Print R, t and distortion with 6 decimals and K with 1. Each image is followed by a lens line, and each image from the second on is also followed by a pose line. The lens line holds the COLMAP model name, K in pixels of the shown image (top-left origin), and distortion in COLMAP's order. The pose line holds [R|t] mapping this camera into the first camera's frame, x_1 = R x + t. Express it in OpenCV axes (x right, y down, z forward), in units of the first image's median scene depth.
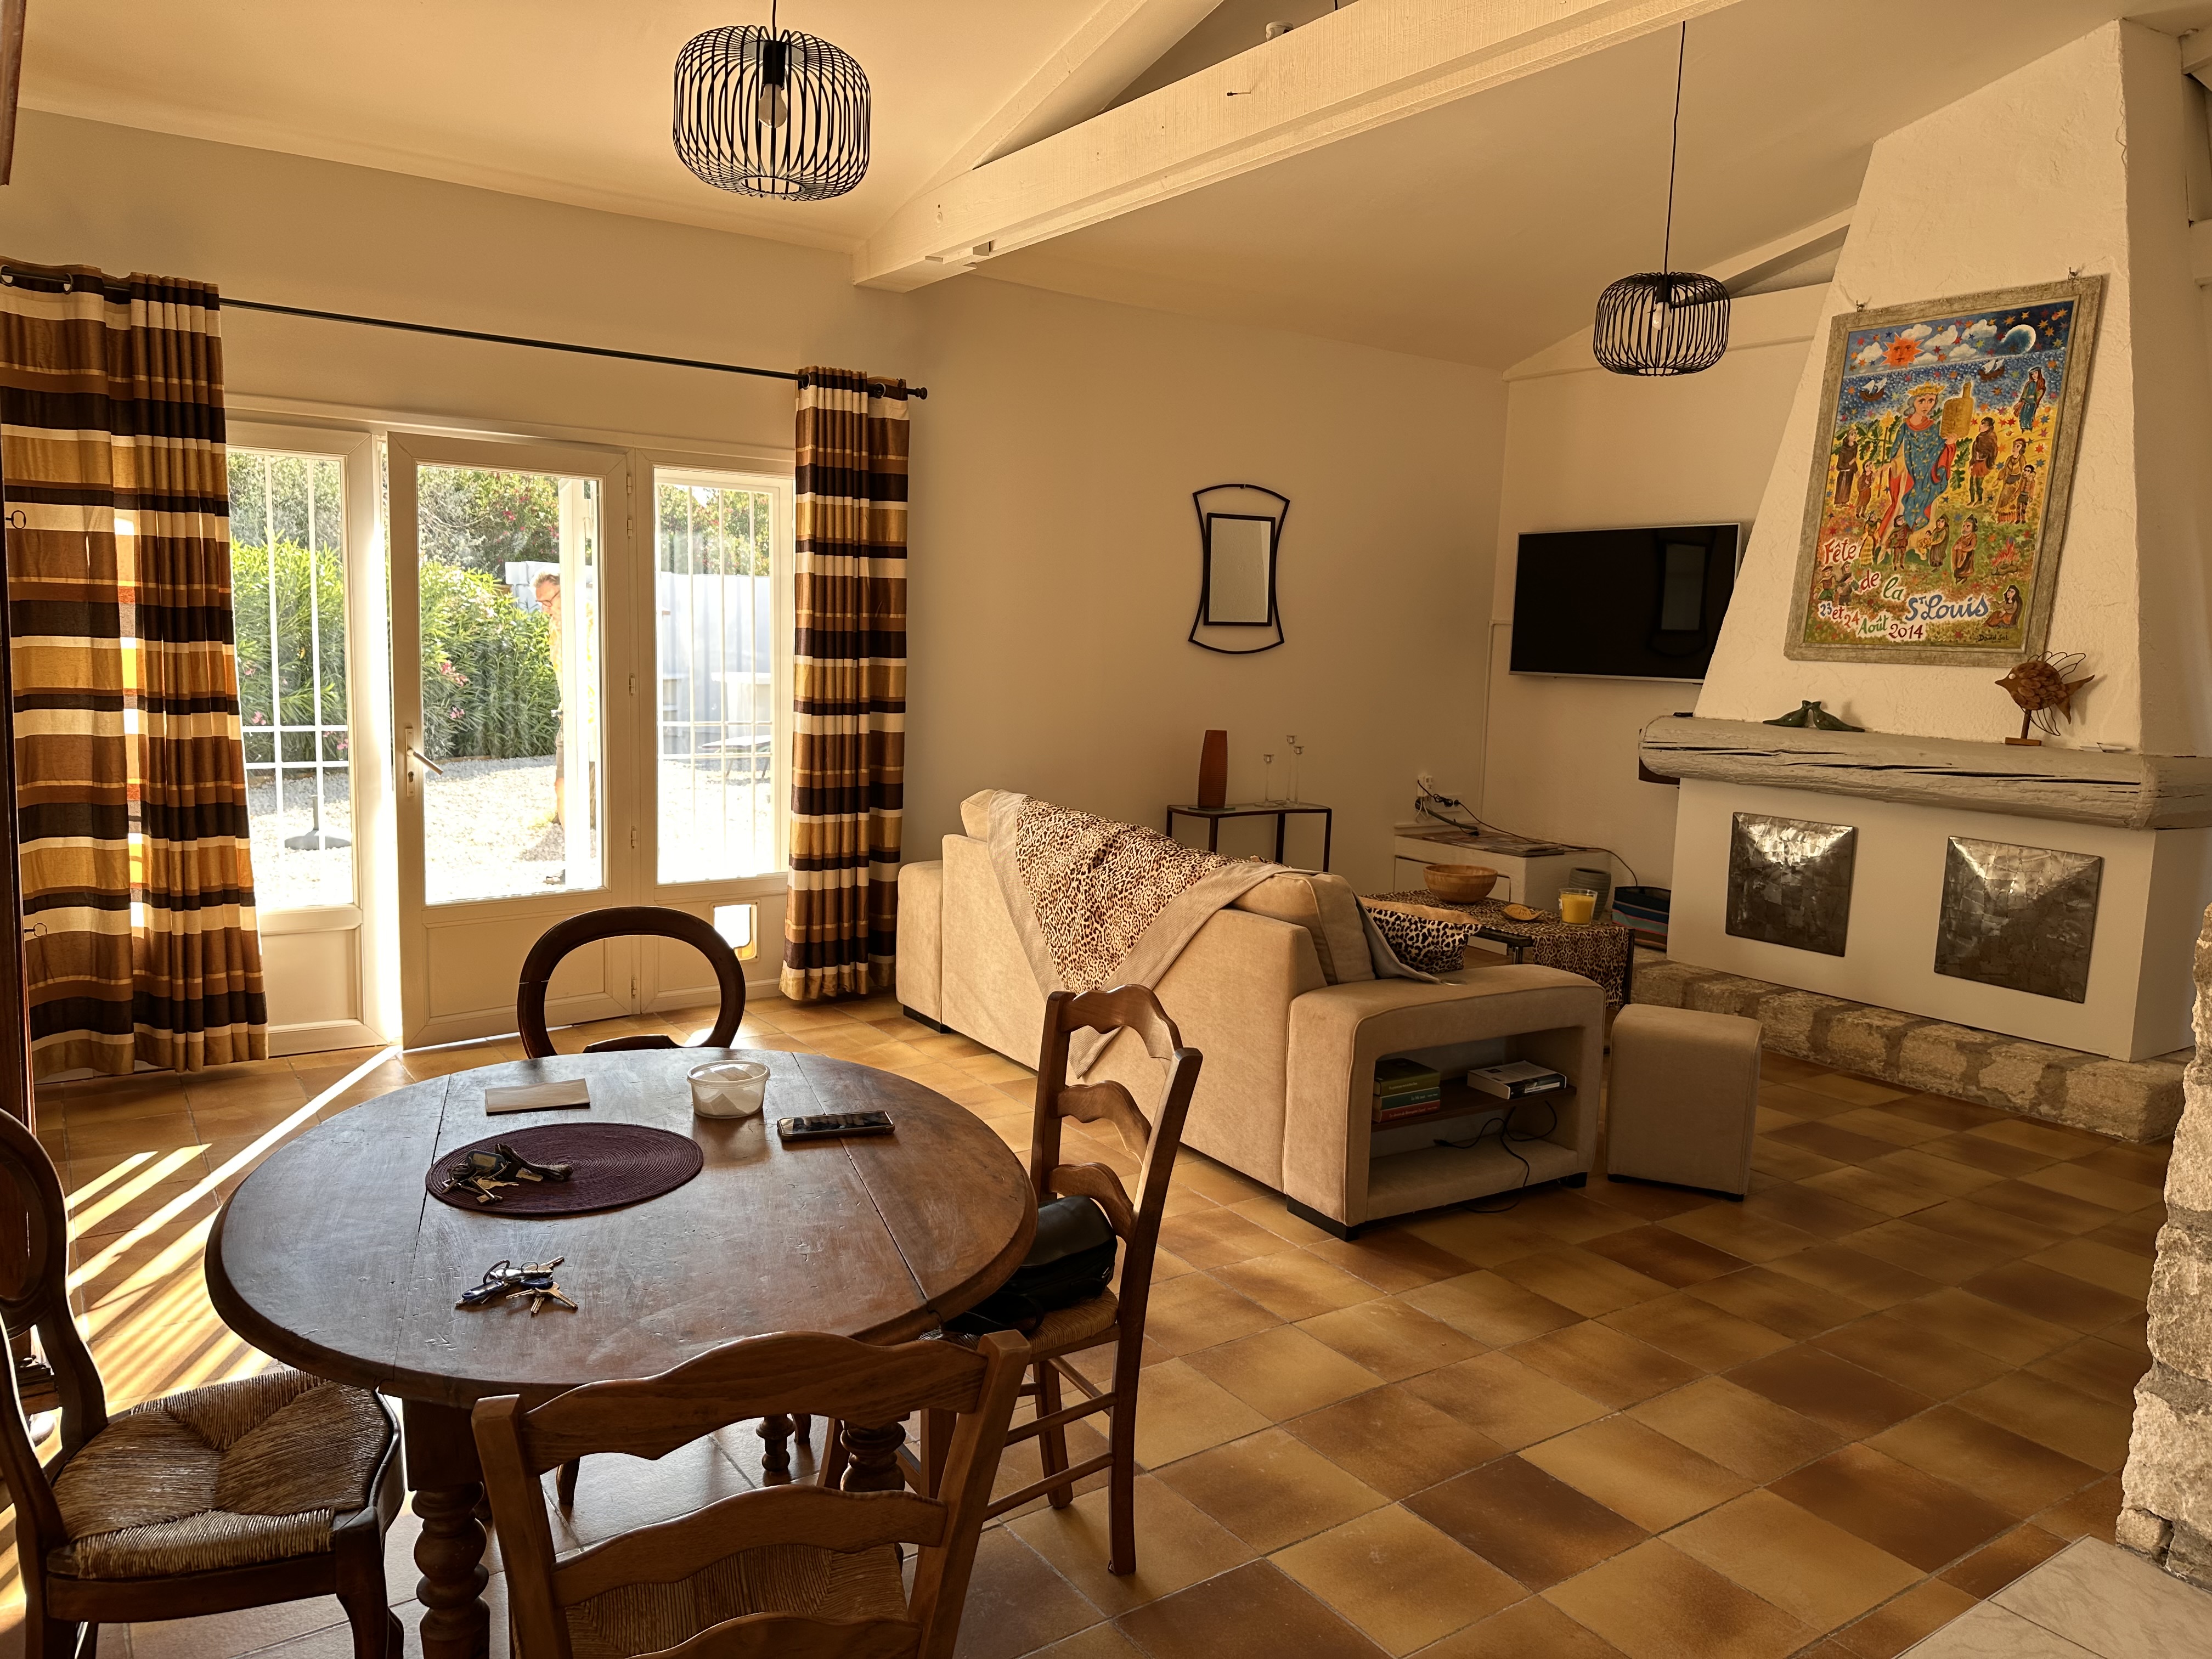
lens RADIAL K [[1571.4, 0, 1106.0], [0, 1571.4, 829.5], [0, 0, 1]] dist [0.159453, -0.051807]
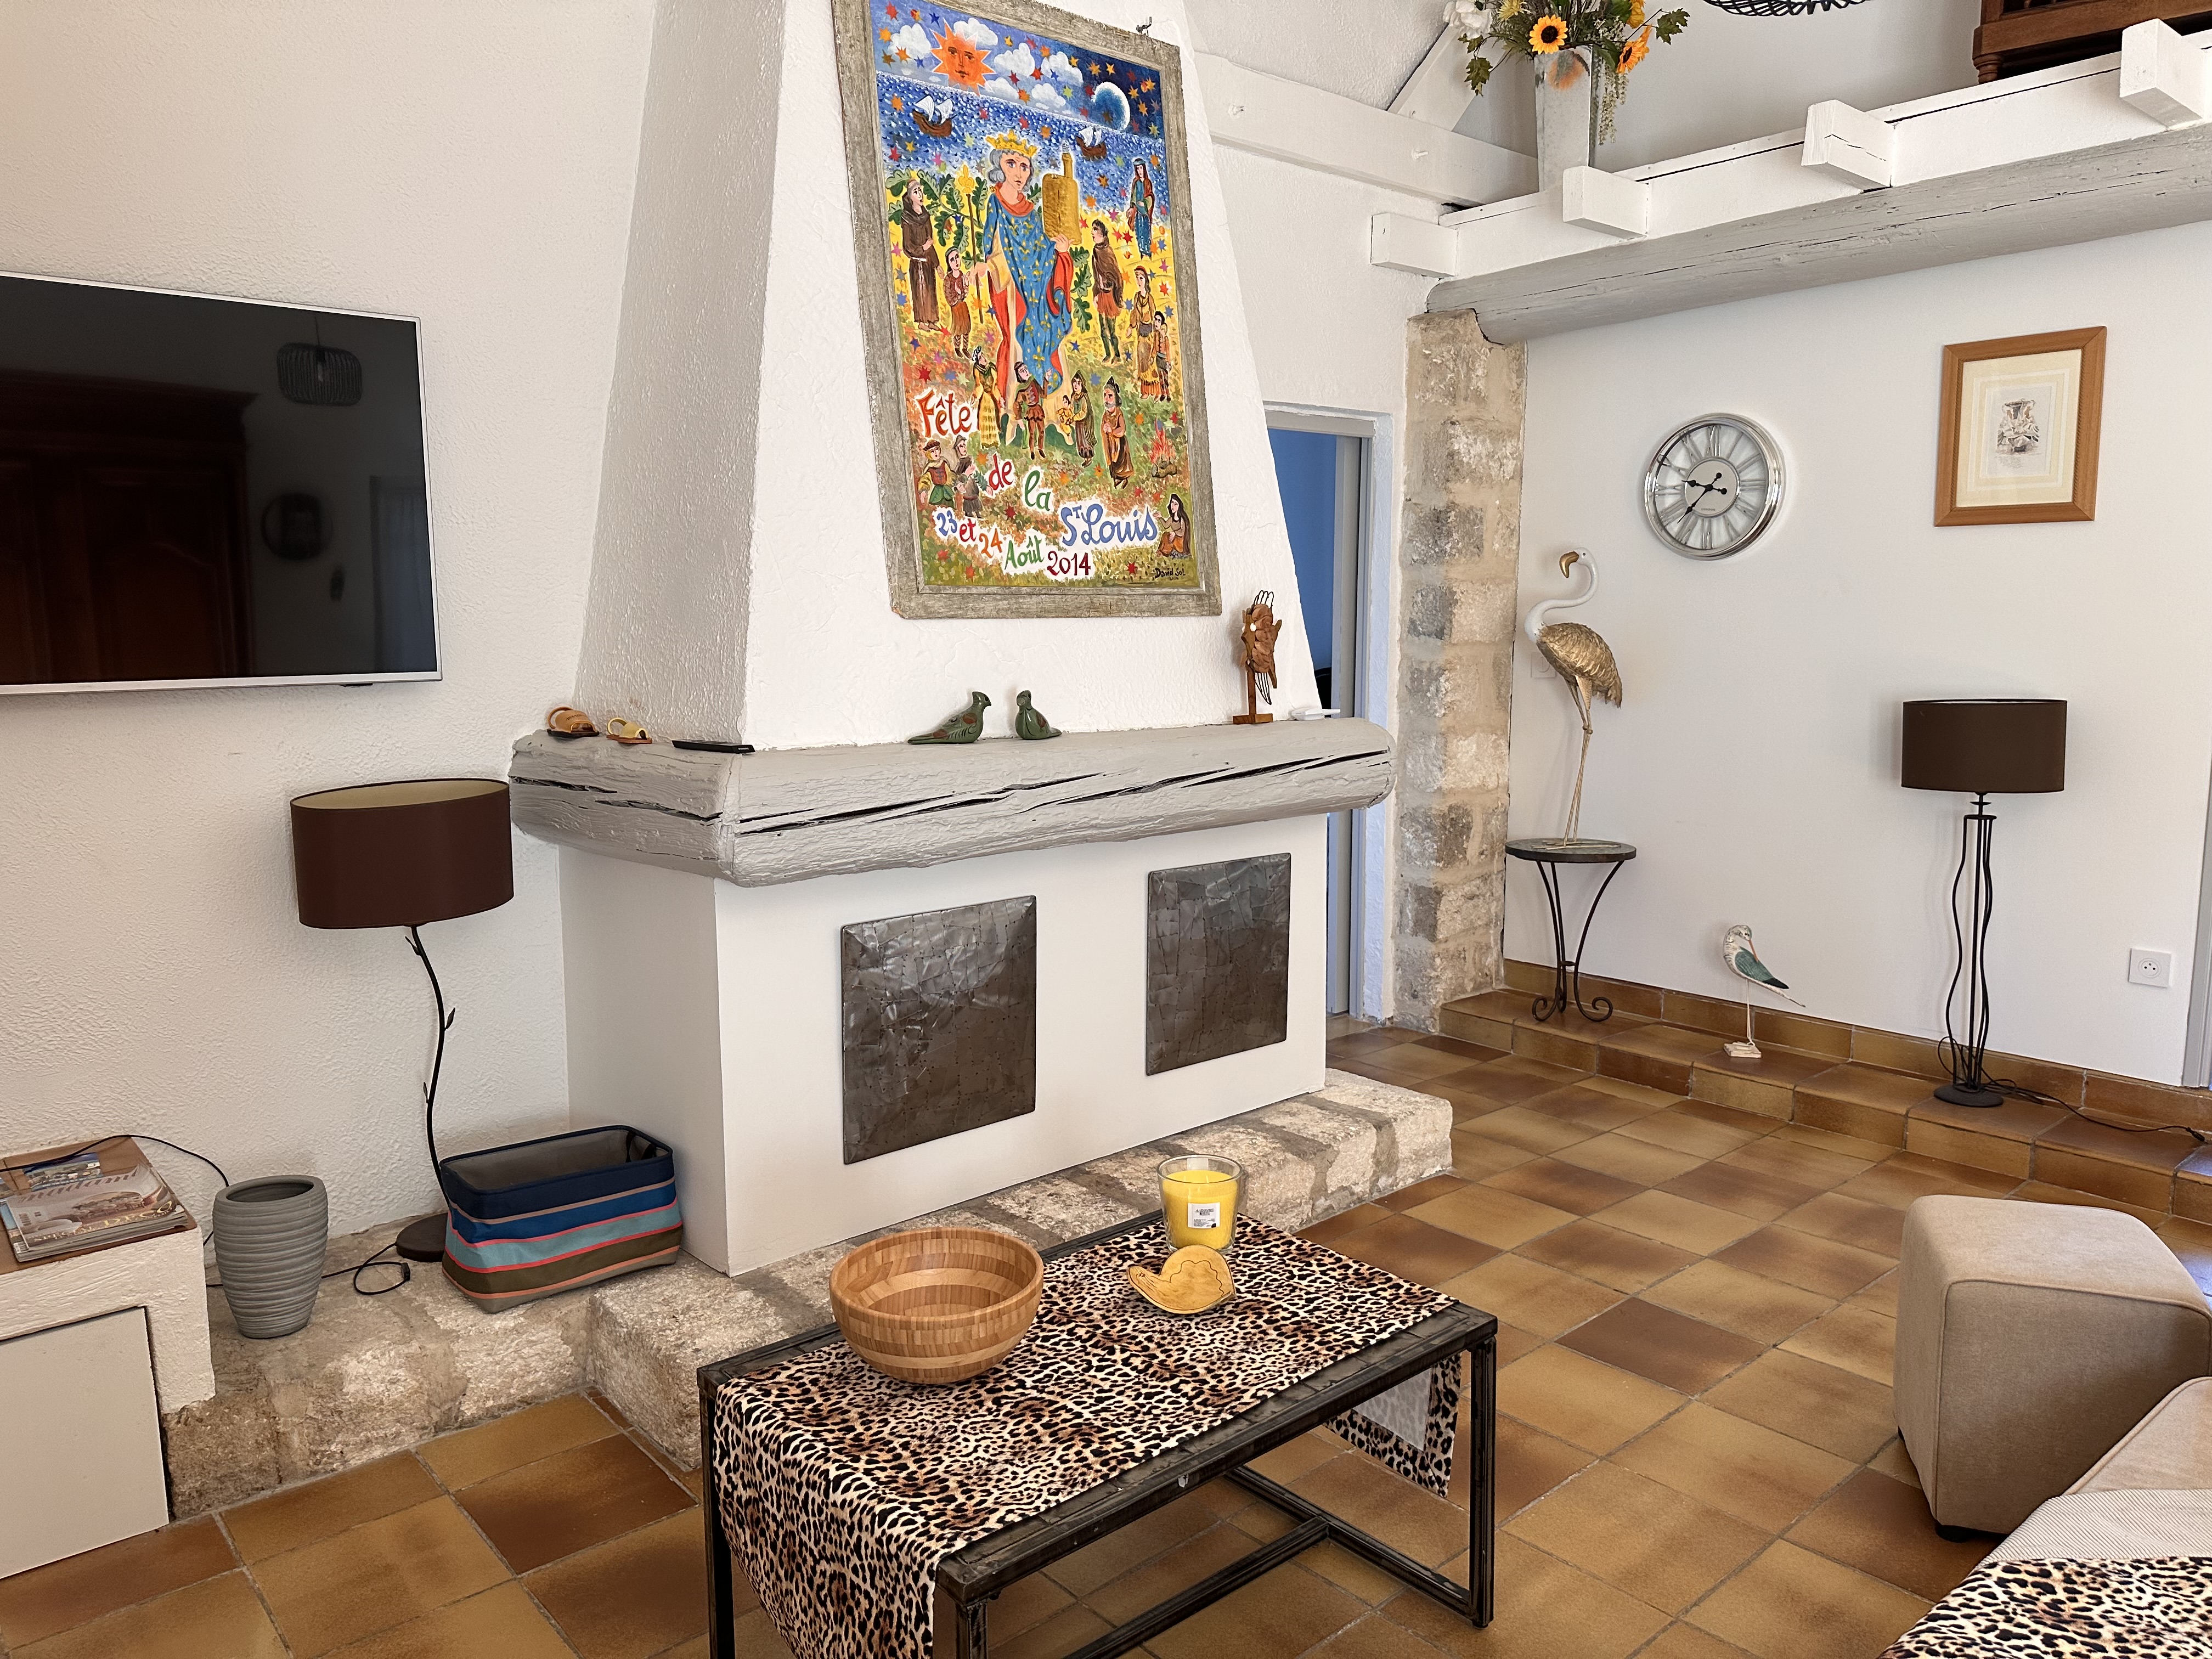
lens RADIAL K [[1544.7, 0, 1121.0], [0, 1544.7, 828.5], [0, 0, 1]] dist [0.157747, -0.357545]
pose [[-0.108921, -0.183459, 0.976974, -0.092676], [0.130315, 0.971704, 0.196998, -0.138117], [-0.985472, 0.148772, -0.081931, 1.051750]]
